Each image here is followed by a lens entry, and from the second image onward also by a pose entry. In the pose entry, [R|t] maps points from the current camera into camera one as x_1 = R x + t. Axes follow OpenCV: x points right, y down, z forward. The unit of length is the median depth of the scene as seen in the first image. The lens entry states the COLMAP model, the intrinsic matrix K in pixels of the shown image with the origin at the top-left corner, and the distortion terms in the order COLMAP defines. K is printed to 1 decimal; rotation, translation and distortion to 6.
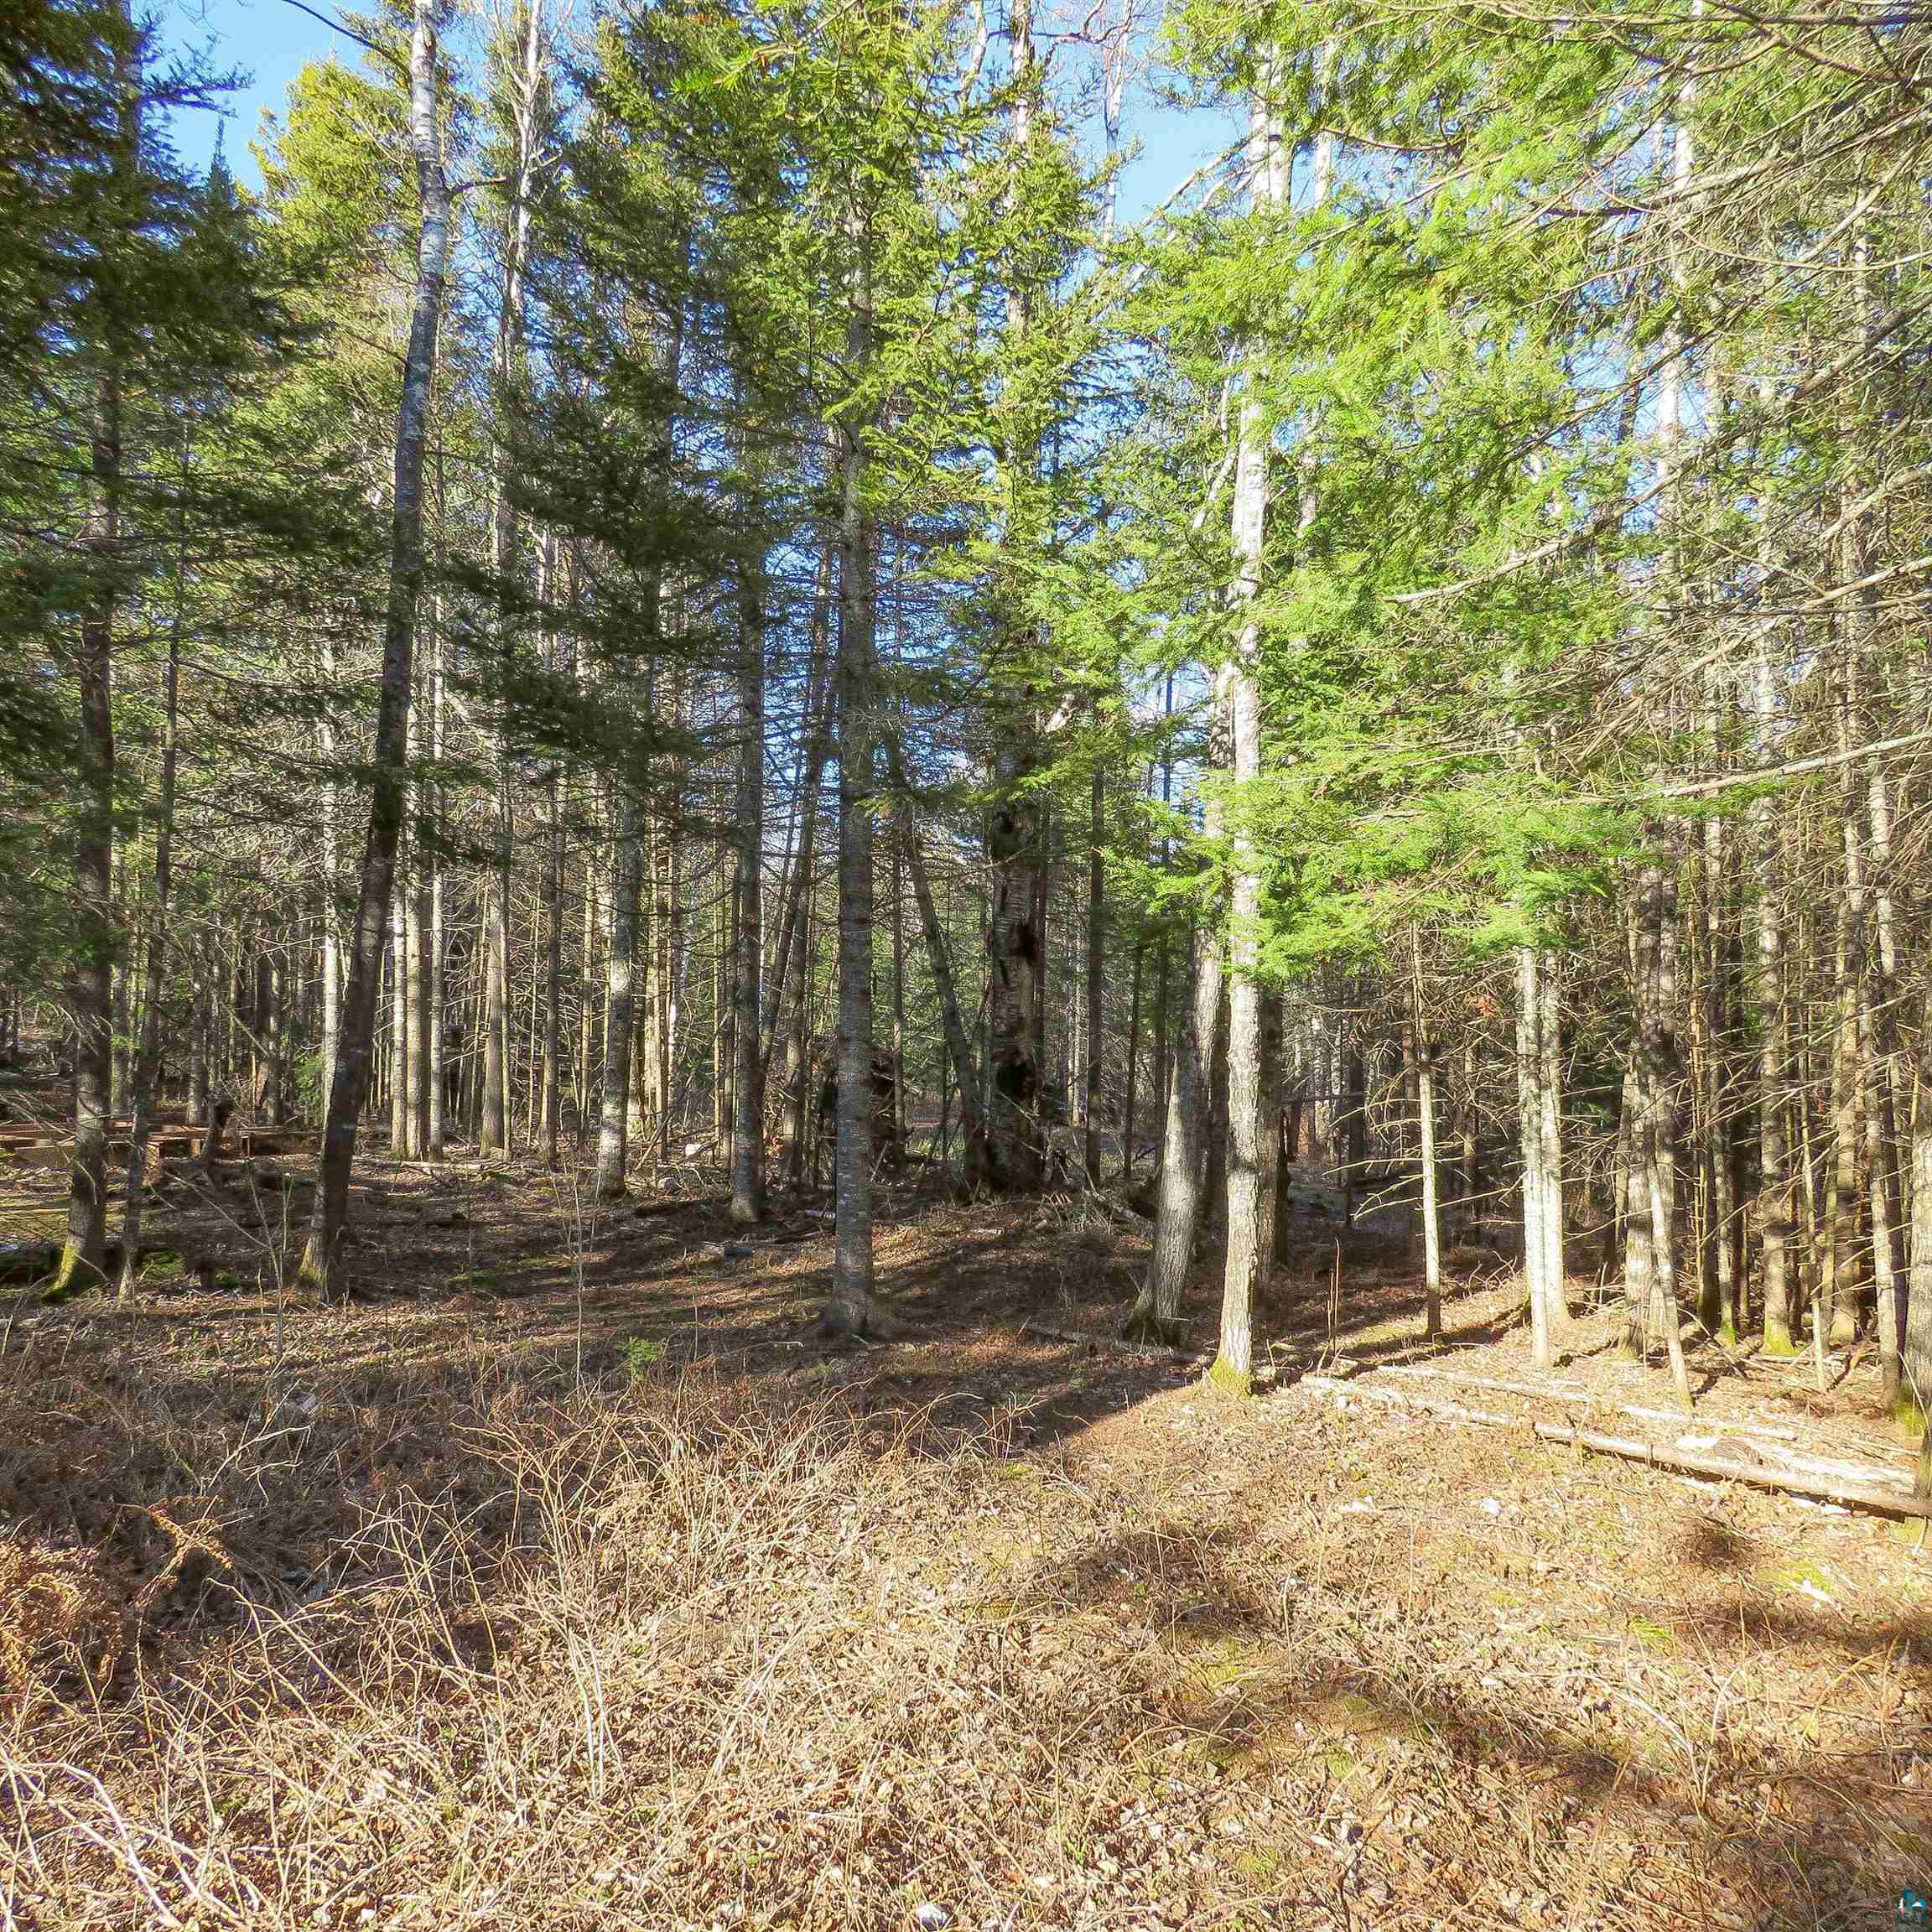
lens RADIAL K [[1623.1, 0, 966.0], [0, 1623.1, 966.0], [0, 0, 1]] dist [-0.014191, 0.005894]
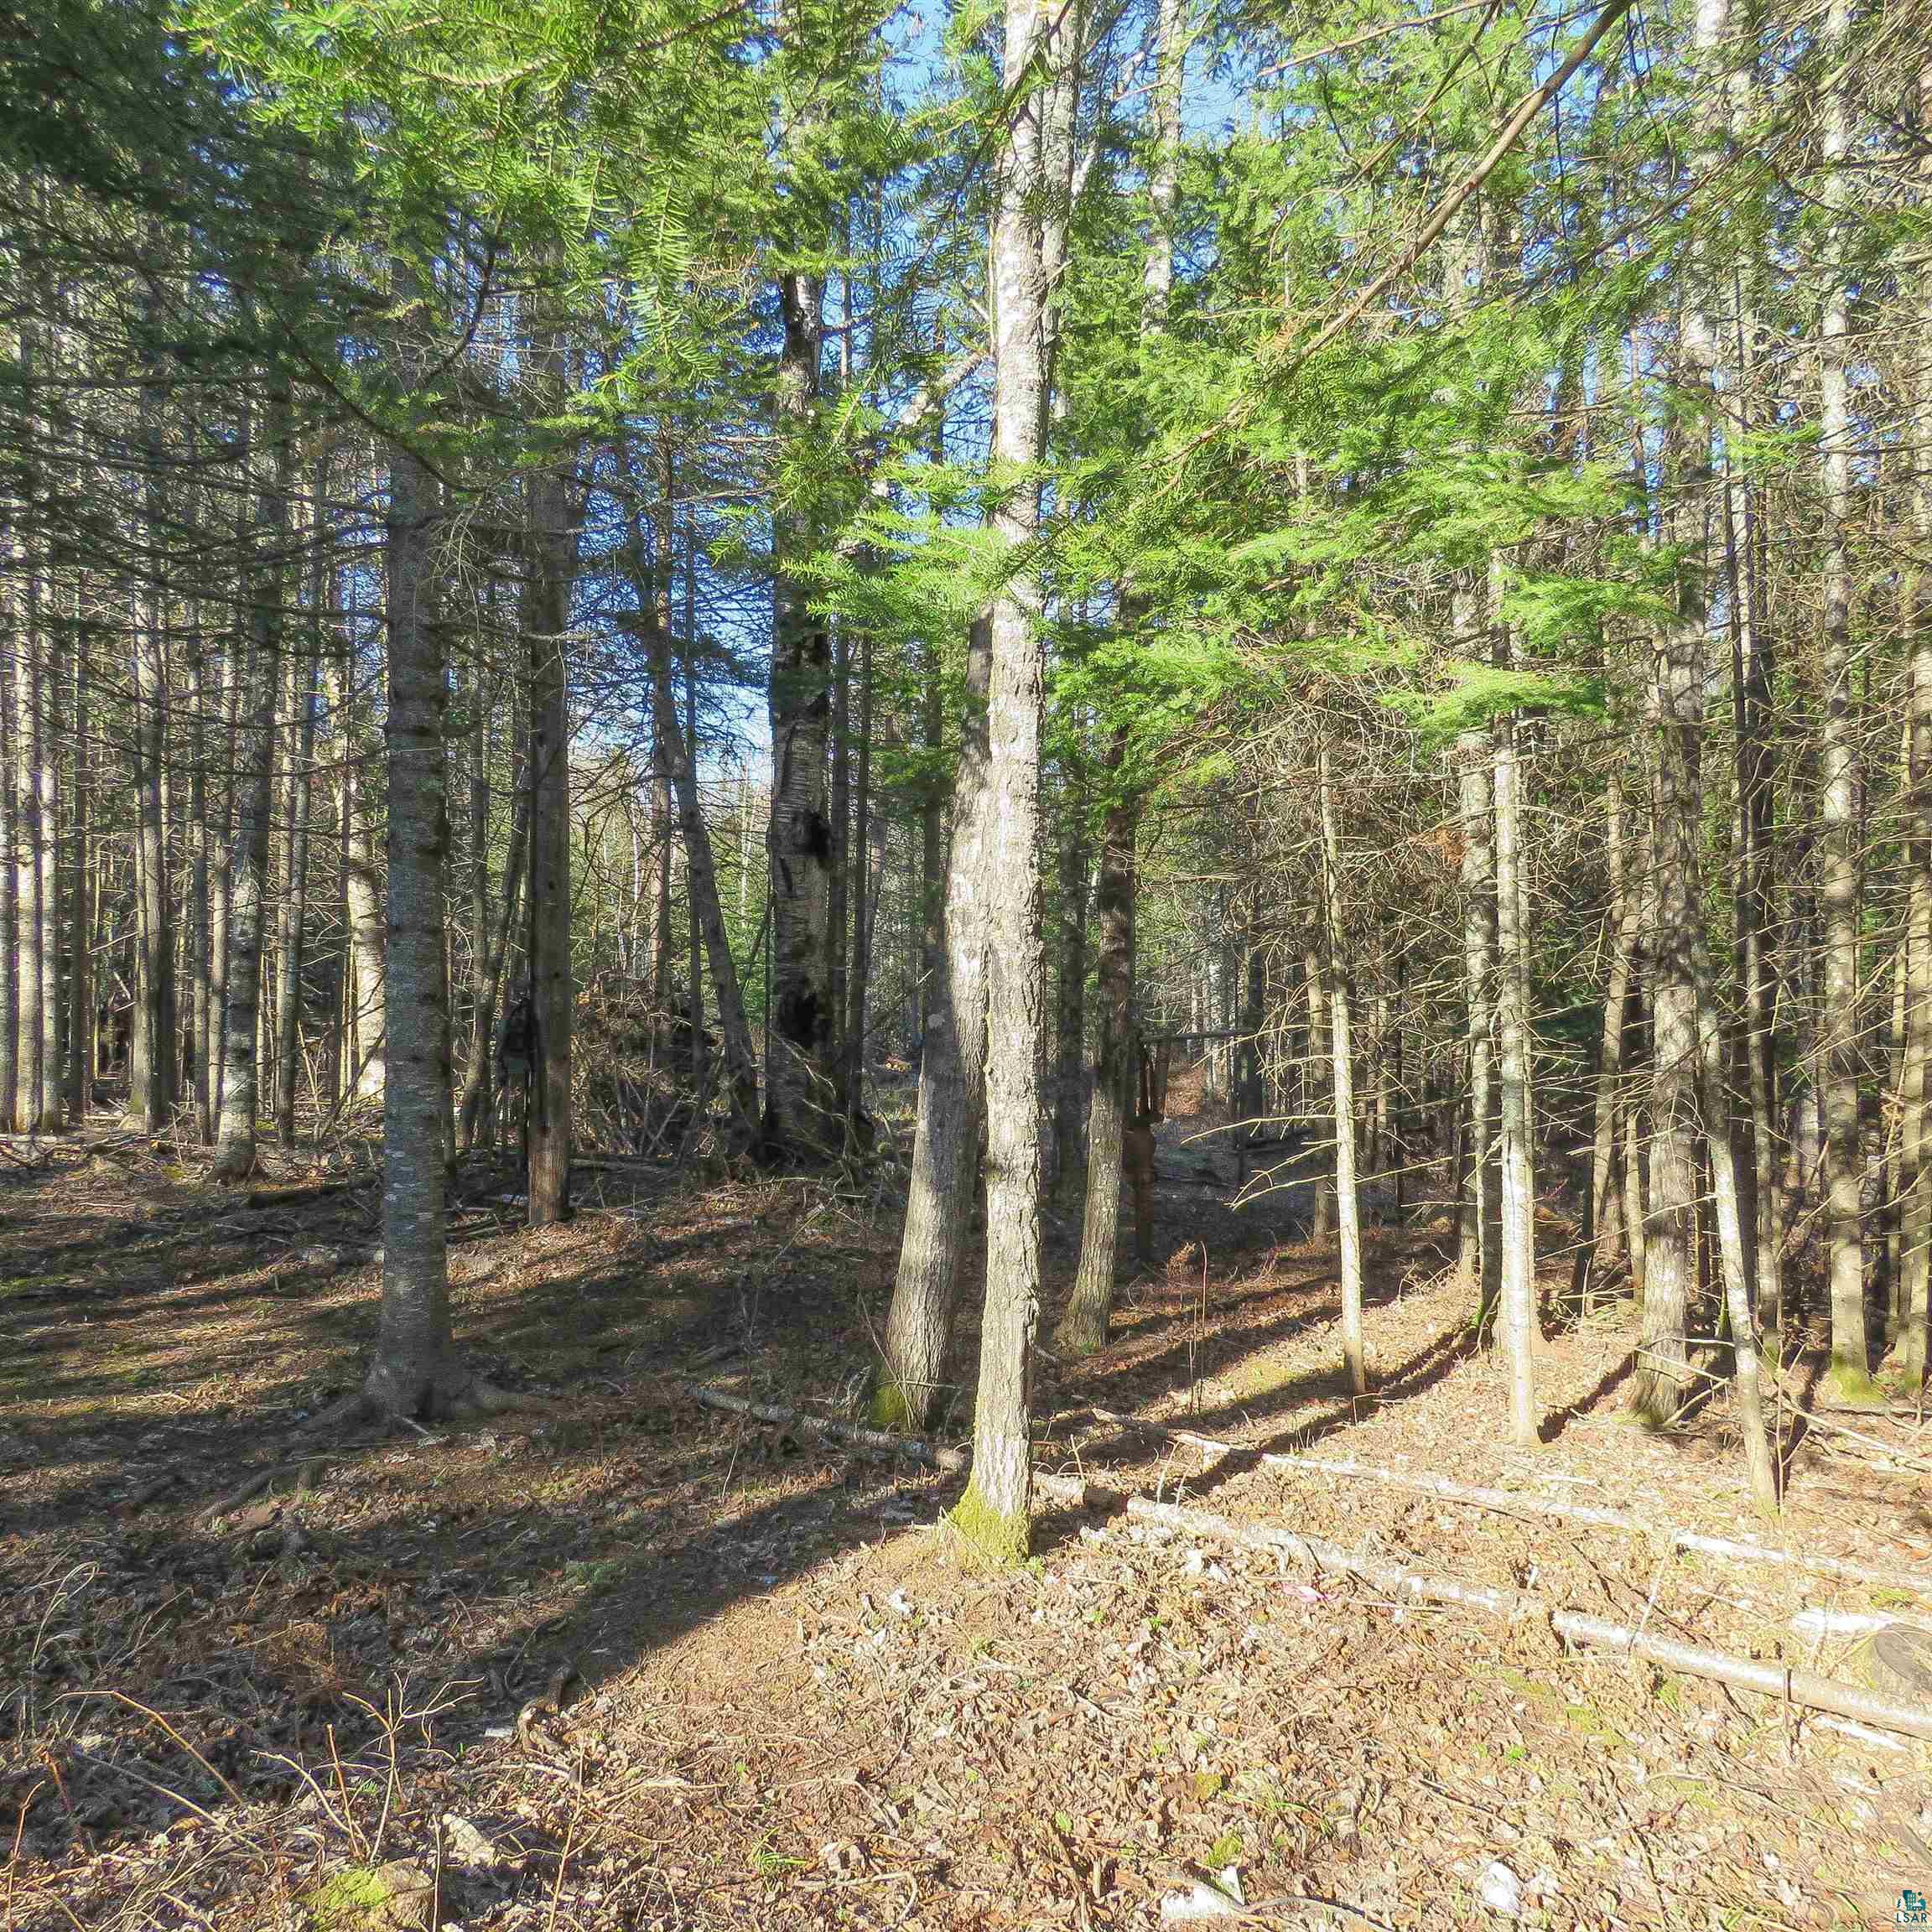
lens RADIAL K [[1623.1, 0, 966.0], [0, 1623.1, 966.0], [0, 0, 1]] dist [-0.014191, 0.005894]
pose [[0.998348, -0.005673, 0.057171, 0.087263], [0.004349, 0.999720, 0.023252, 0.038798], [-0.057287, -0.022965, 0.998094, 0.325068]]
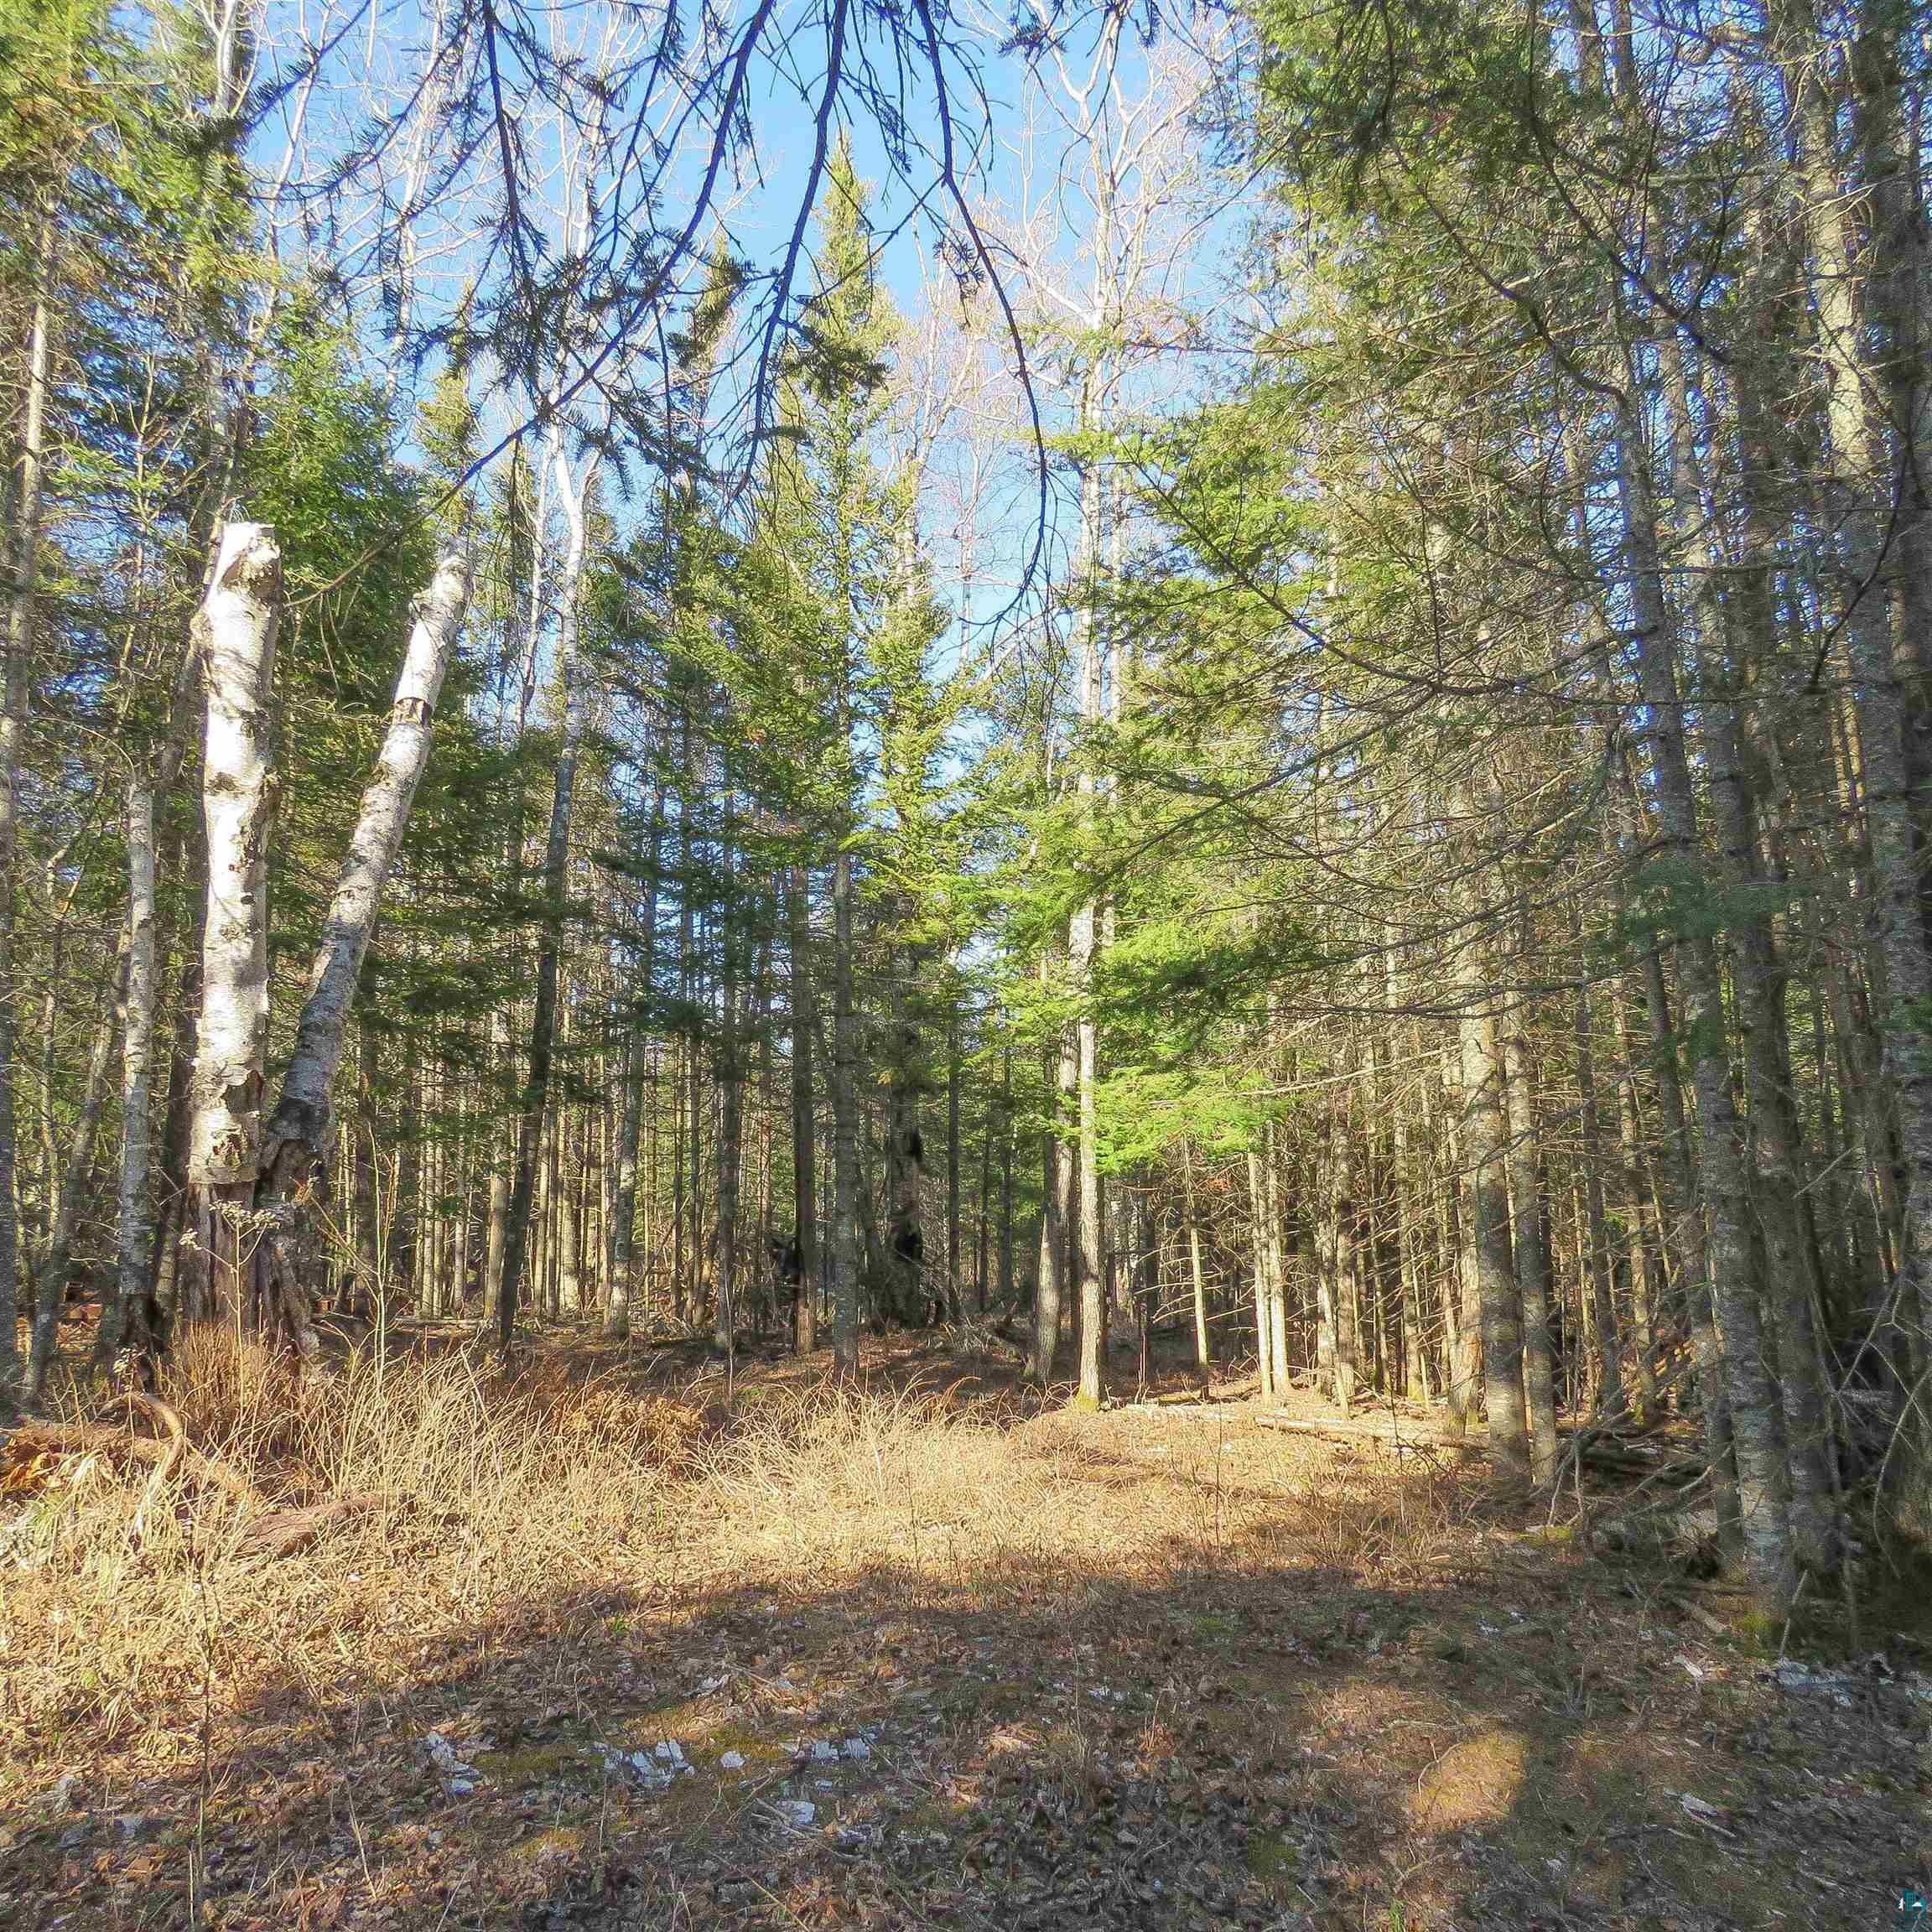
lens RADIAL K [[1623.1, 0, 966.0], [0, 1623.1, 966.0], [0, 0, 1]] dist [-0.014191, 0.005894]
pose [[0.991507, -0.003659, 0.130006, -0.132524], [0.018764, 0.993170, -0.115156, -0.008974], [-0.128696, 0.116618, 0.984803, -0.522790]]
